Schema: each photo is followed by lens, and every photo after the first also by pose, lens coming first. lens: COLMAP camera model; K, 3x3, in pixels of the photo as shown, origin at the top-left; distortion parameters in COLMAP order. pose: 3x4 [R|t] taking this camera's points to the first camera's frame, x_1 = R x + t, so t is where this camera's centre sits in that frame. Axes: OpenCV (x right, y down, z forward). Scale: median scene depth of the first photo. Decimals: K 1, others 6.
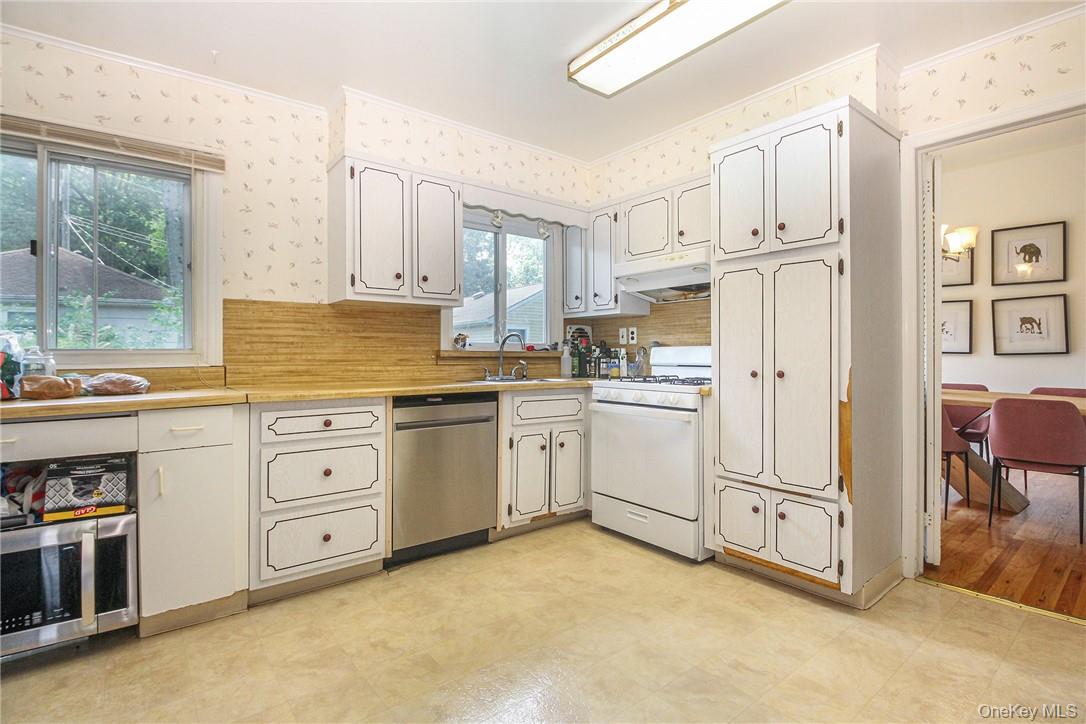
lens RADIAL K [[508.6, 0, 548.5], [0, 508.6, 354.6], [0, 0, 1]] dist [-0.011224, -0.004423]
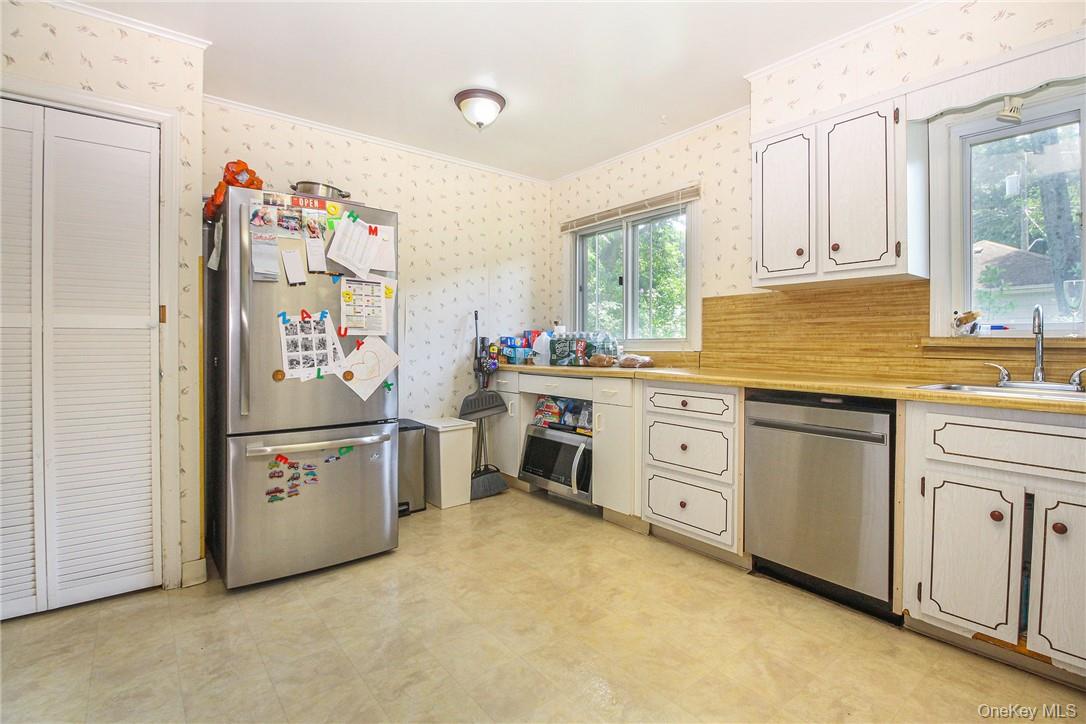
lens RADIAL K [[508.6, 0, 566.9], [0, 508.6, 346.6], [0, 0, 1]] dist [-0.011224, -0.004423]
pose [[0.024901, 0.009029, -0.999649, 0.591550], [-0.003188, 0.999955, 0.008953, -0.000099], [0.999685, 0.002964, 0.024929, 0.615213]]
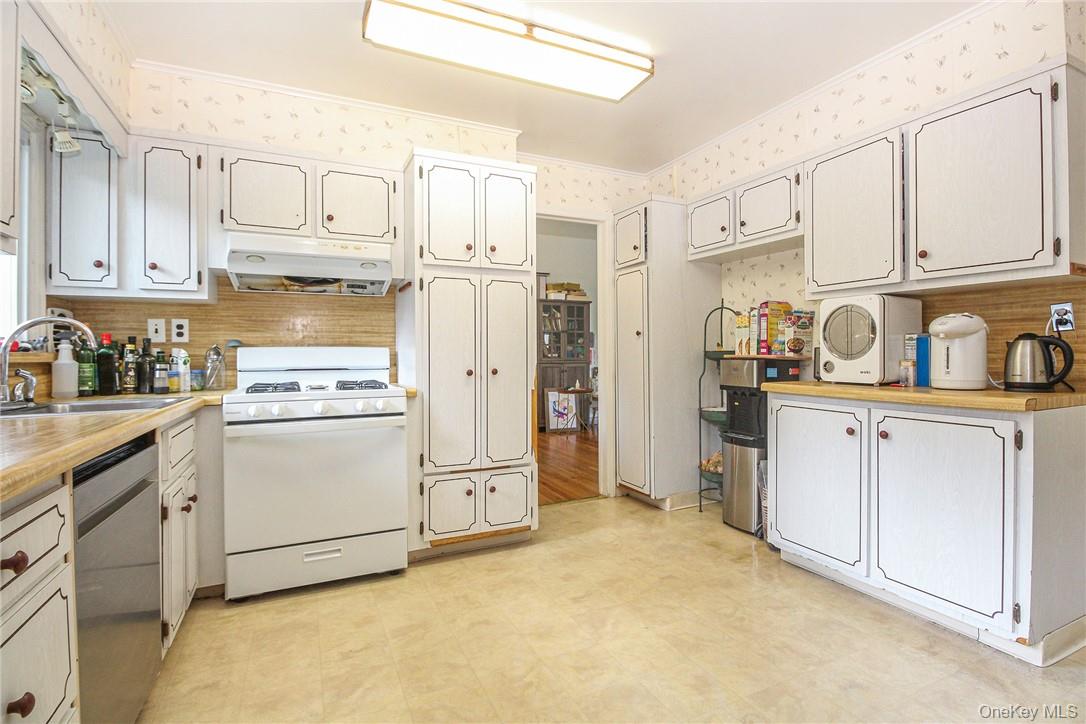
lens RADIAL K [[508.6, 0, 538.6], [0, 508.6, 355.6], [0, 0, 1]] dist [-0.011224, -0.004423]
pose [[0.248758, -0.003975, 0.968557, -0.580769], [0.007324, 0.999971, 0.002223, -0.000727], [-0.968538, 0.006540, 0.248780, 0.508908]]
